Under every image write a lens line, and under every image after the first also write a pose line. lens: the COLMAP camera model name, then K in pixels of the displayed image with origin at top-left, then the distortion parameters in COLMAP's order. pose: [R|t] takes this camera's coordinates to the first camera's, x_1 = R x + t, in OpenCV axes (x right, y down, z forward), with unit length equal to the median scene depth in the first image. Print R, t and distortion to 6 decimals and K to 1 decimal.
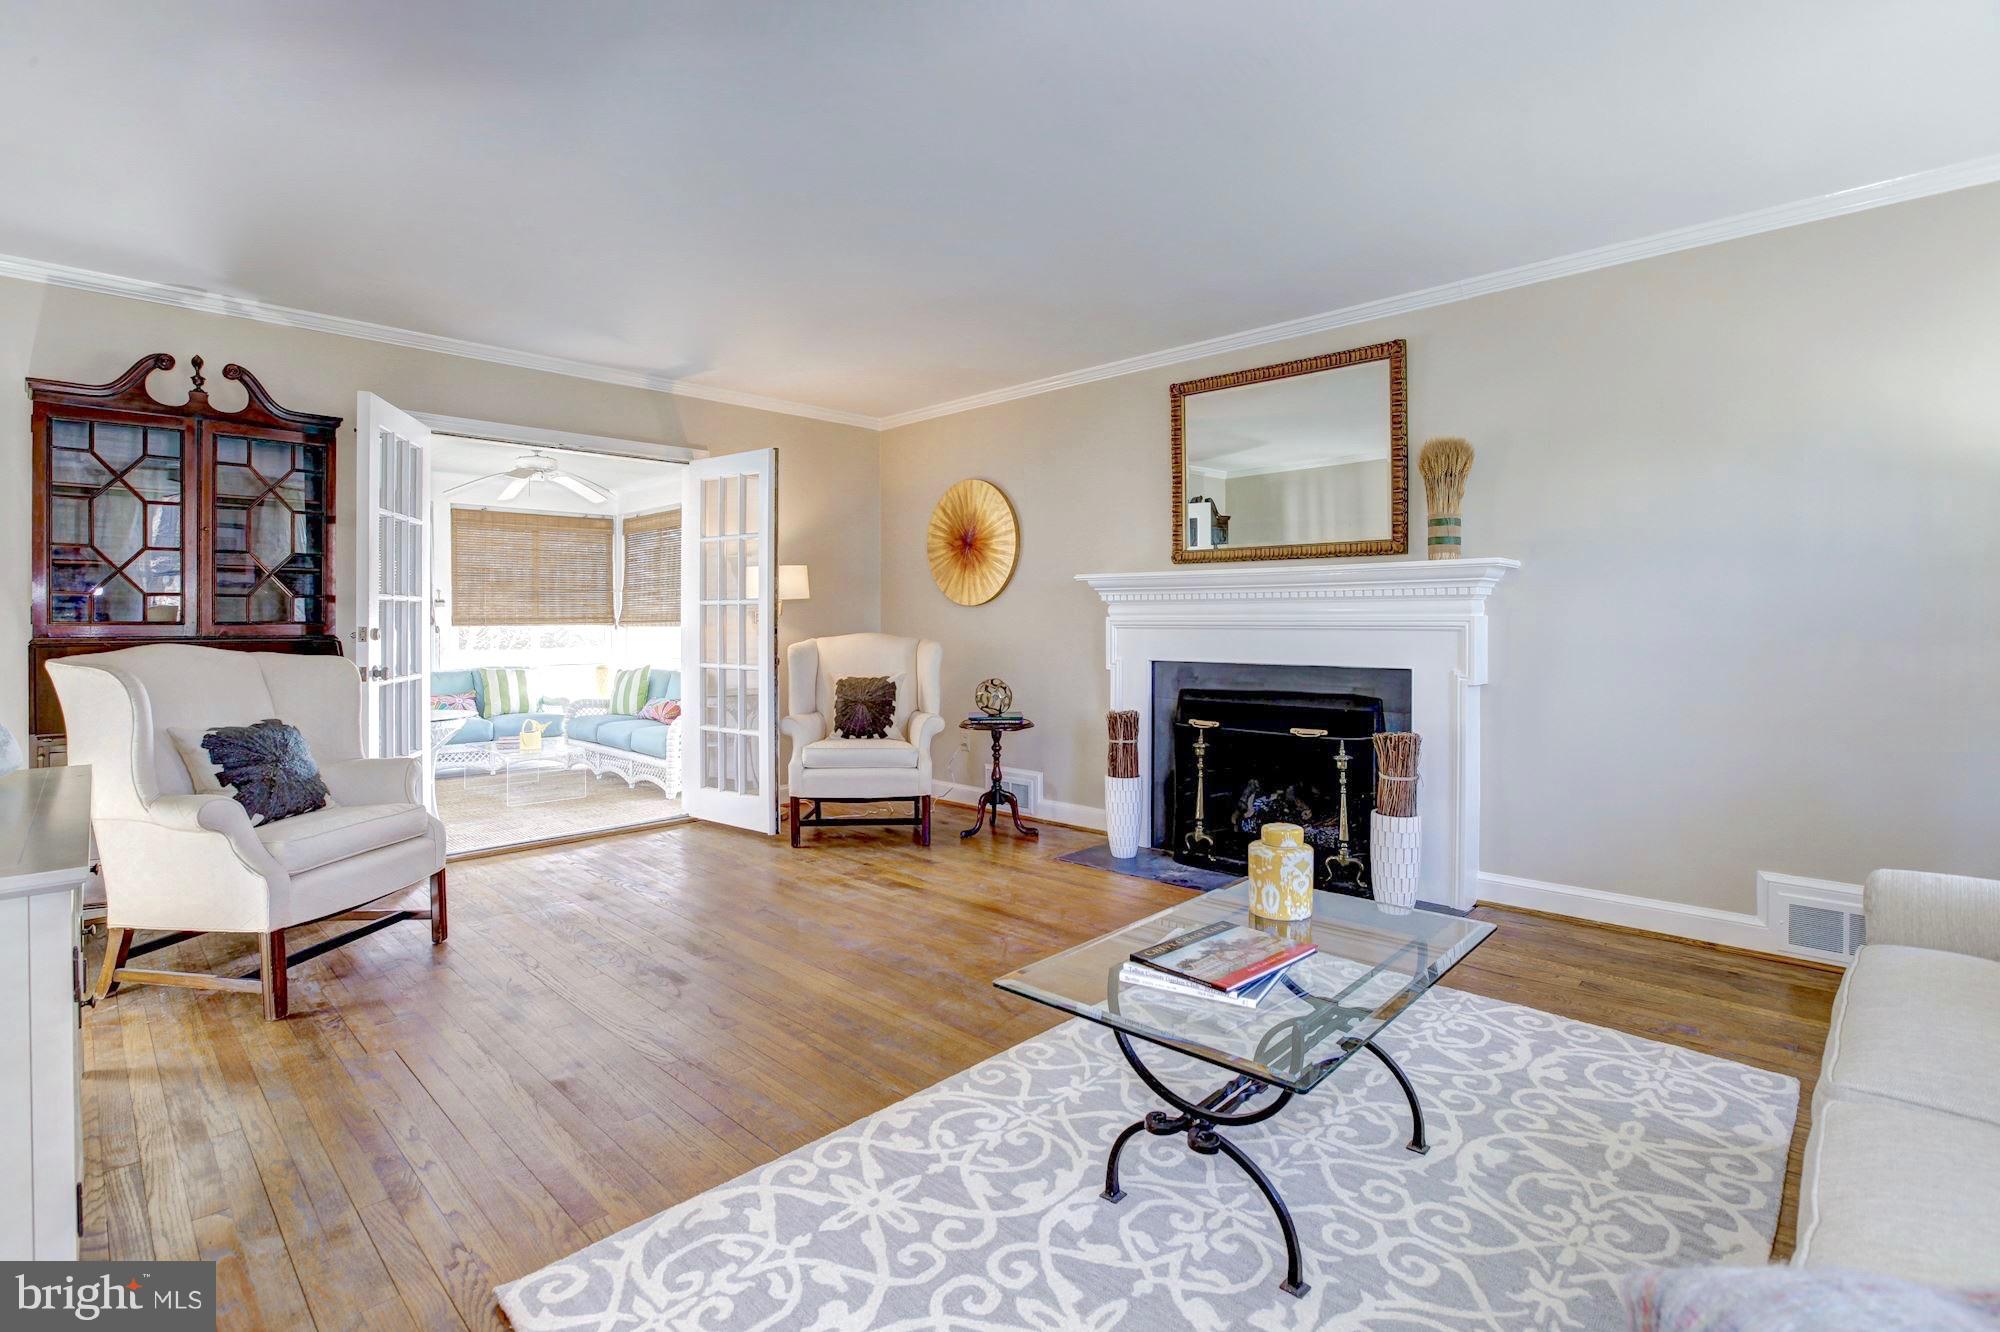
lens RADIAL K [[939.2, 0, 1002.4], [0, 939.2, 627.3], [0, 0, 1]] dist [-0.045186, 0.000628]
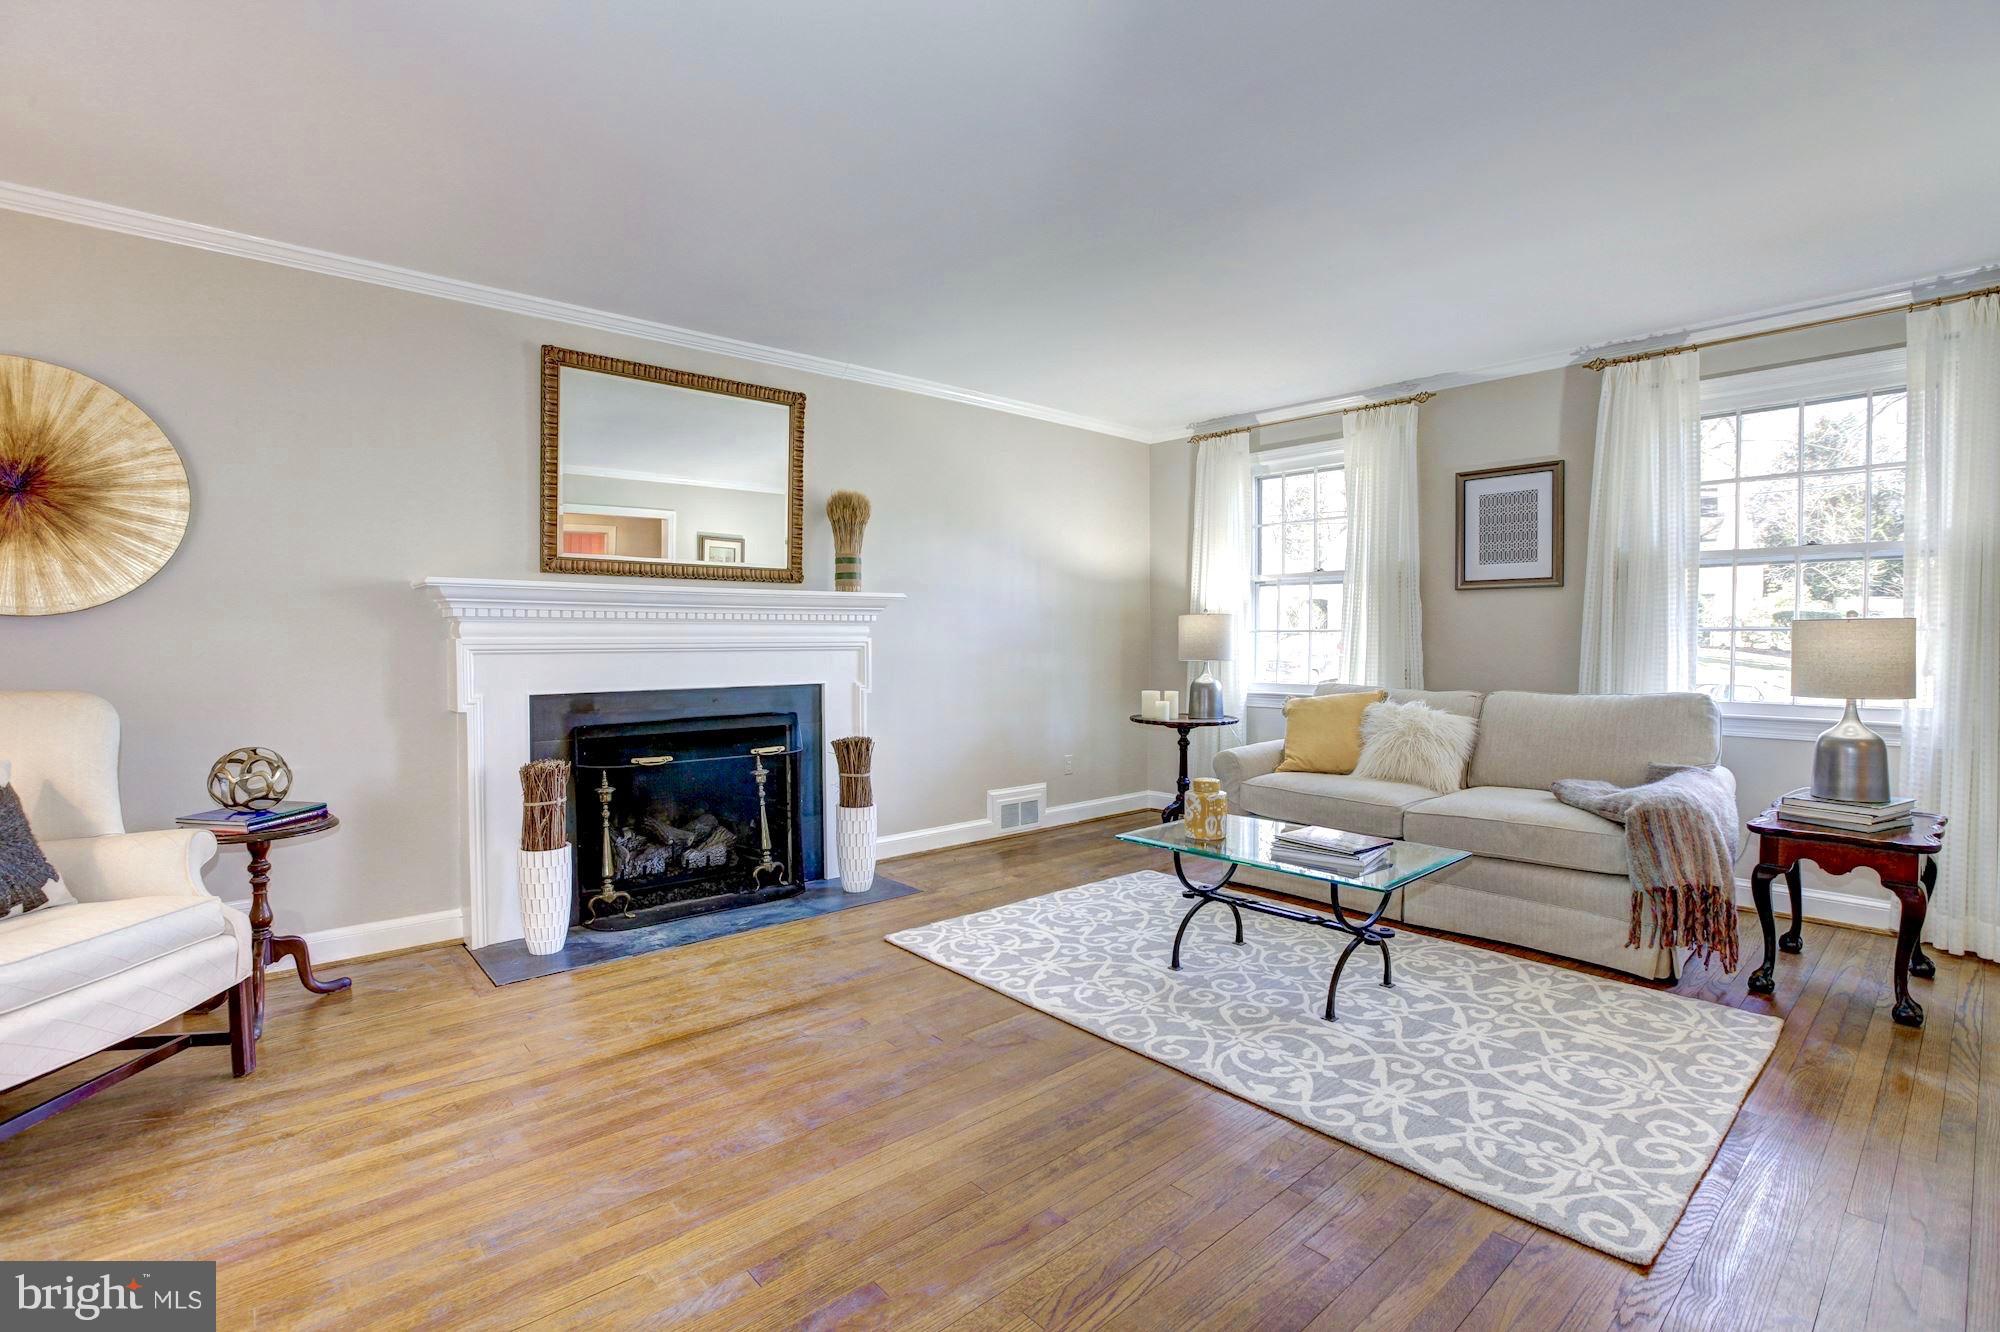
lens RADIAL K [[904.3, 0, 1000.0], [0, 904.3, 666.0], [0, 0, 1]] dist [-0.043965, 0.000933]
pose [[0.086321, -0.027715, 0.995882, -0.655970], [0.010552, 0.999582, 0.026904, -0.005068], [-0.996211, 0.008187, 0.086578, 0.671229]]
